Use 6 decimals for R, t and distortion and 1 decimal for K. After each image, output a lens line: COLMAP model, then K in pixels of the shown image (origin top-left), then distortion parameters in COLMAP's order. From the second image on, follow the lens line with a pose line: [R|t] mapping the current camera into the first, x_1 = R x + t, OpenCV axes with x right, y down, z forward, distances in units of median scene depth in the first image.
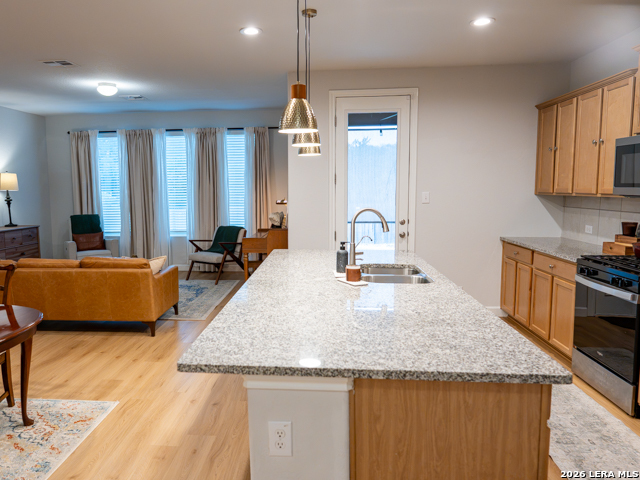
lens RADIAL K [[481.1, 0, 265.3], [0, 481.1, 237.4], [0, 0, 1]] dist [0.001945, 0.003233]
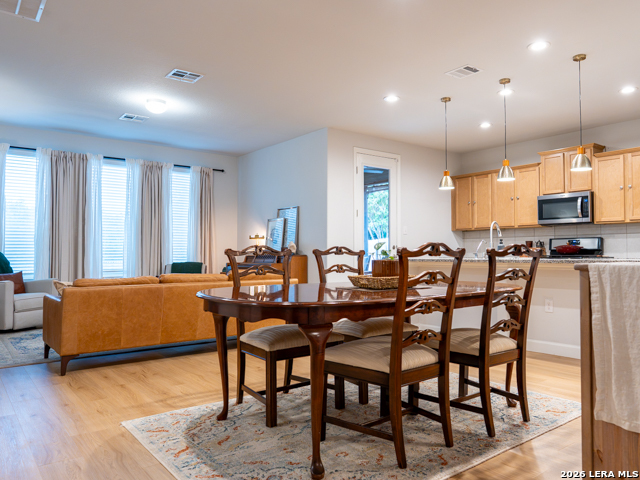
lens RADIAL K [[489.8, 0, 336.2], [0, 489.8, 240.3], [0, 0, 1]] dist [-0.007616, -0.000568]
pose [[0.712711, 0.029424, 0.700841, -0.546340], [0.067532, 0.991601, -0.110307, 0.061746], [-0.698200, 0.125946, 0.704737, 0.077402]]
